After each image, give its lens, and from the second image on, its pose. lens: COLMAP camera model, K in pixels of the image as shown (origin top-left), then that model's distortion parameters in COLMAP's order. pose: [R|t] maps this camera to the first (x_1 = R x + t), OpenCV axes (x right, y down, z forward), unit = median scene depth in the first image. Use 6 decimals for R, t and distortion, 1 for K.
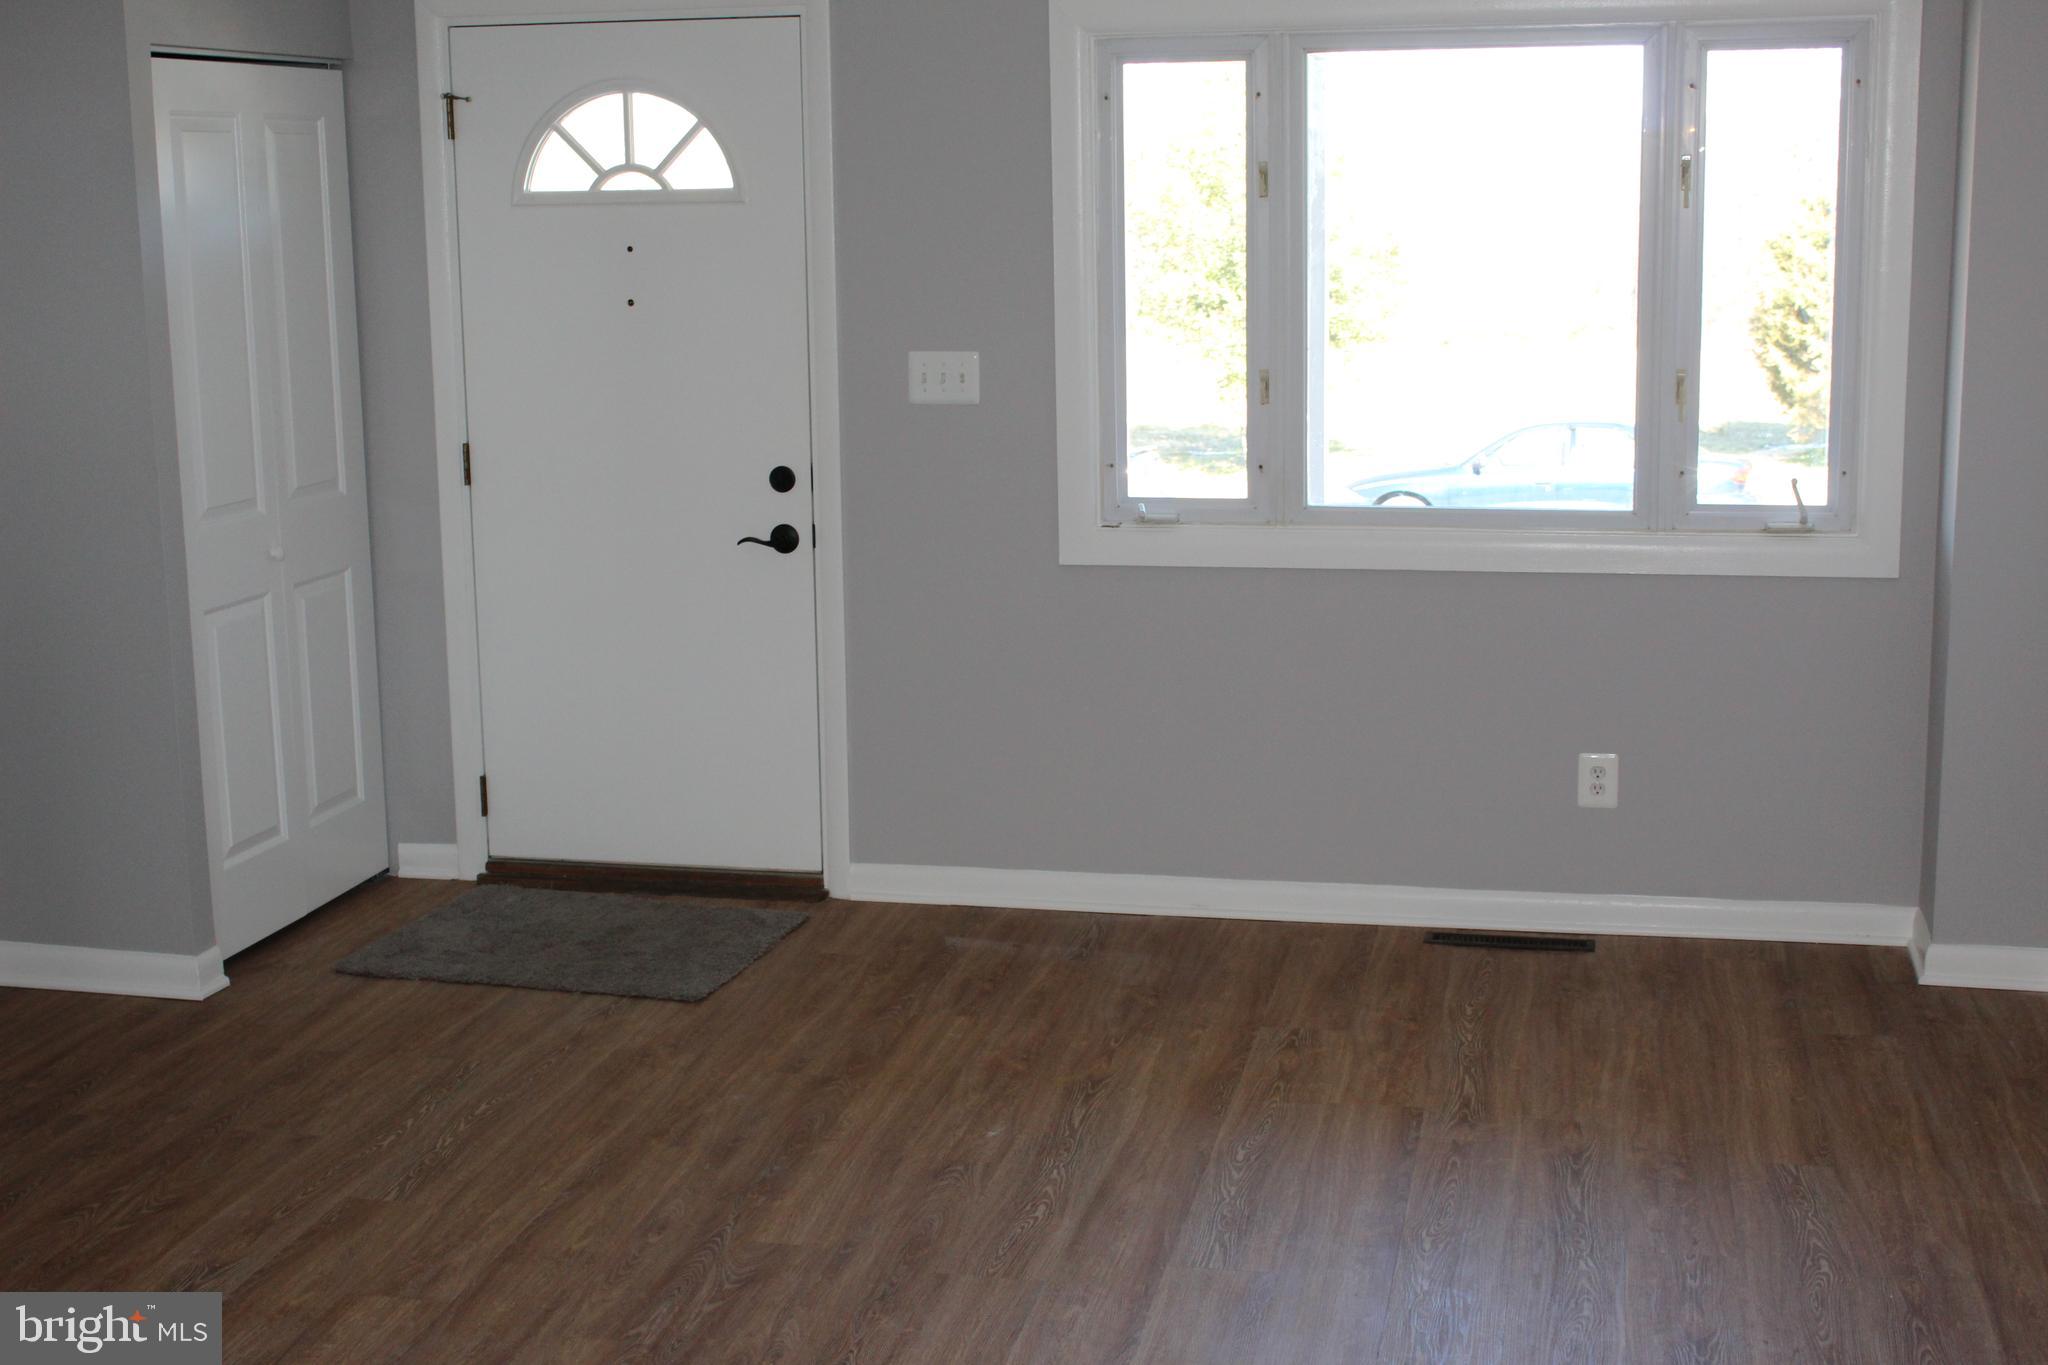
lens RADIAL K [[2606.5, 0, 1024.0], [0, 2606.5, 682.5], [0, 0, 1]] dist [-0.061934, 0.081151]
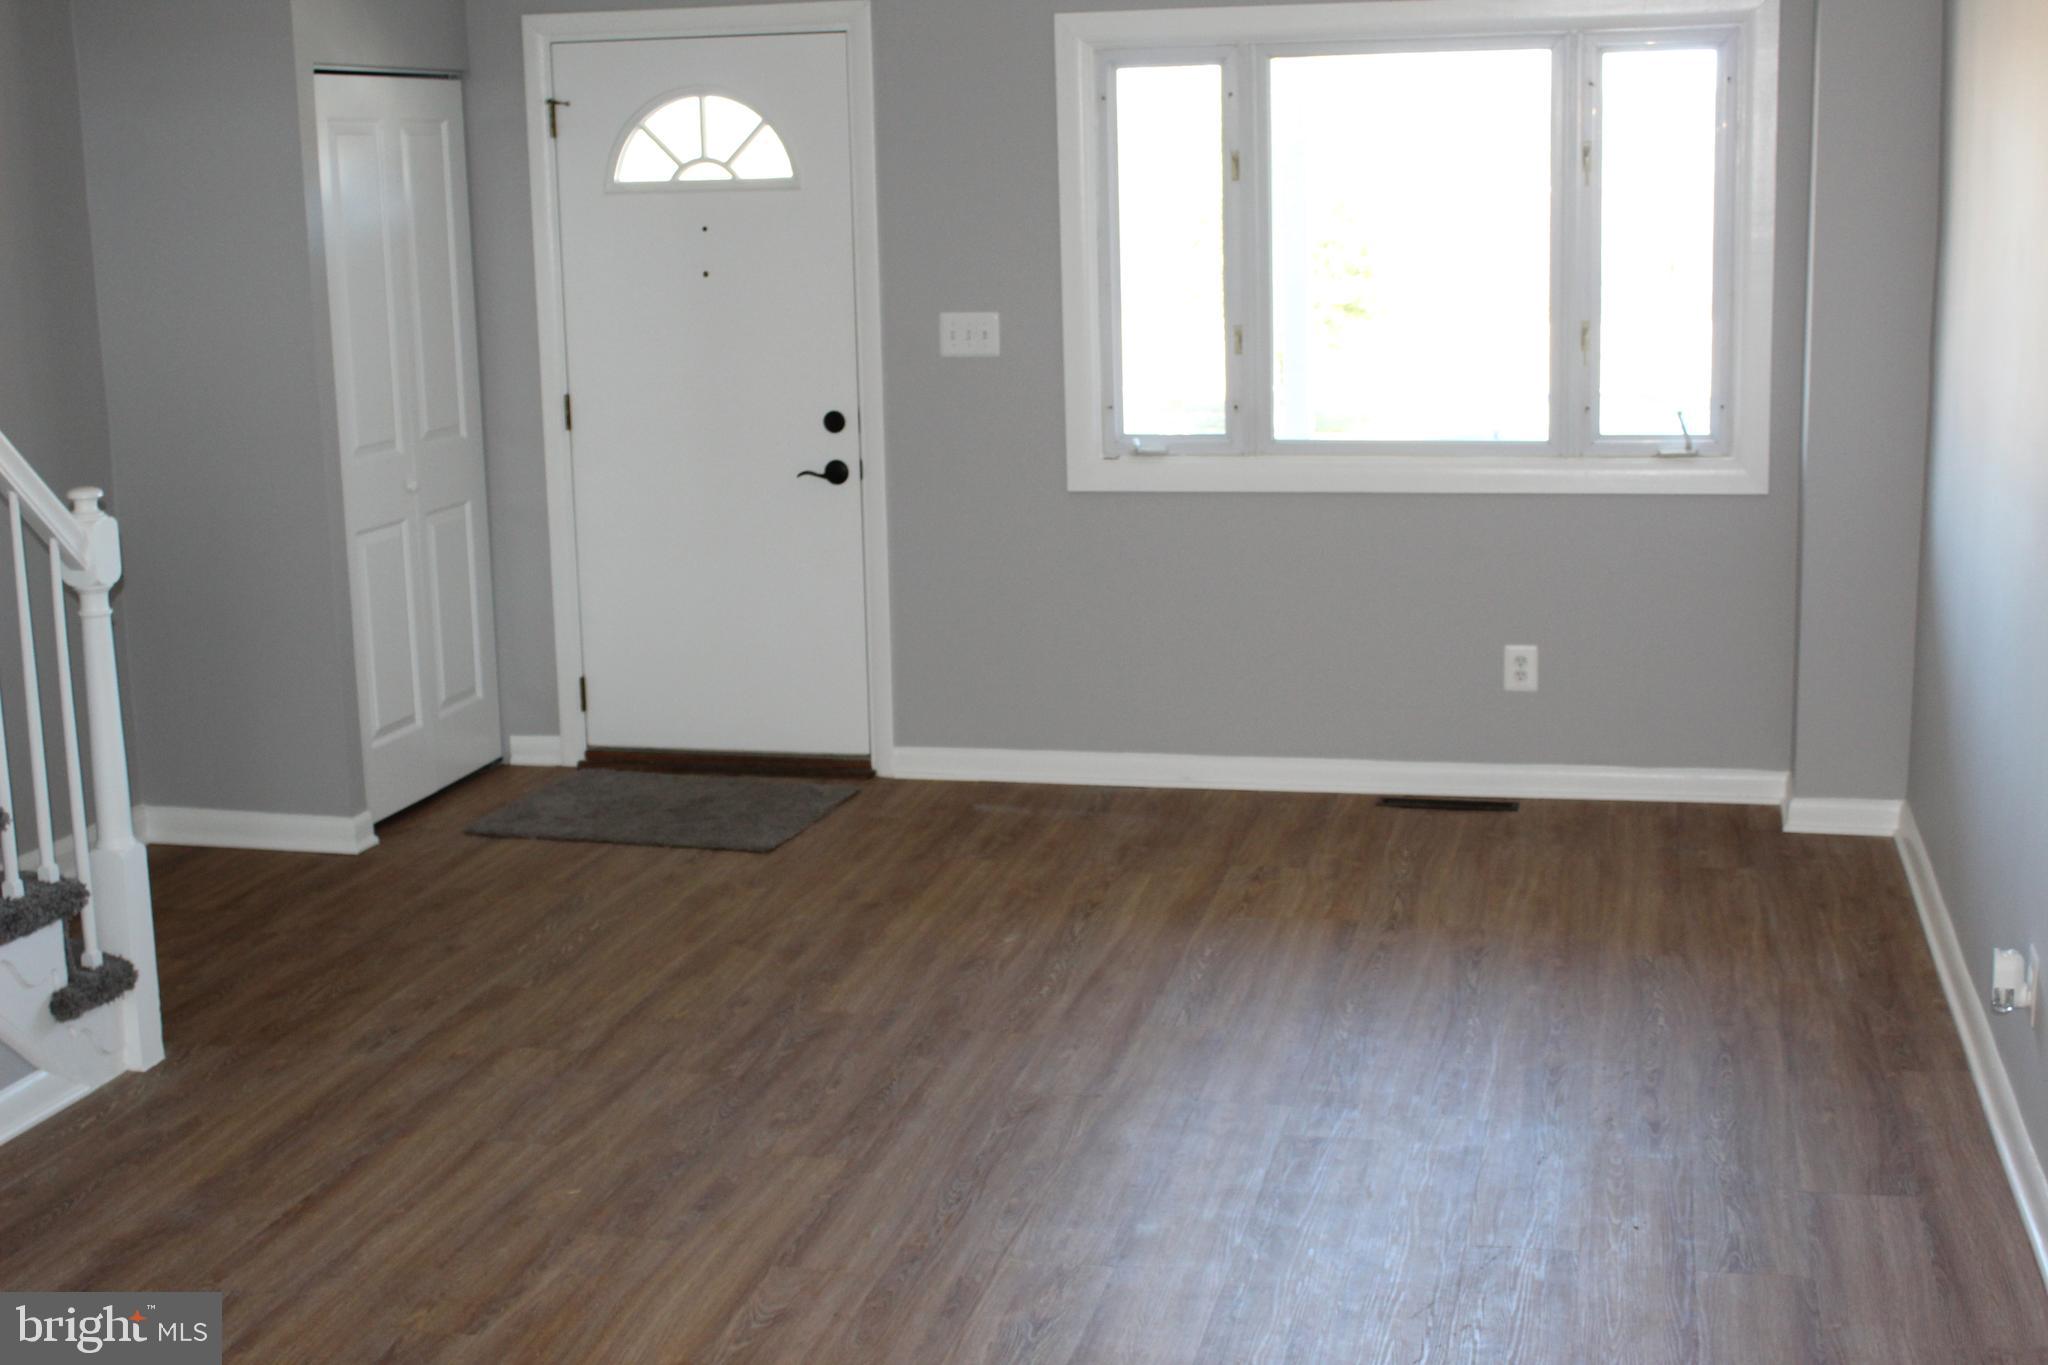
lens RADIAL K [[2606.5, 0, 1024.0], [0, 2606.5, 682.5], [0, 0, 1]] dist [-0.061934, 0.081151]
pose [[0.999815, -0.006177, -0.018190, 0.016193], [0.006304, 0.999956, 0.006894, 0.037101], [0.018146, -0.007007, 0.999811, -0.208409]]
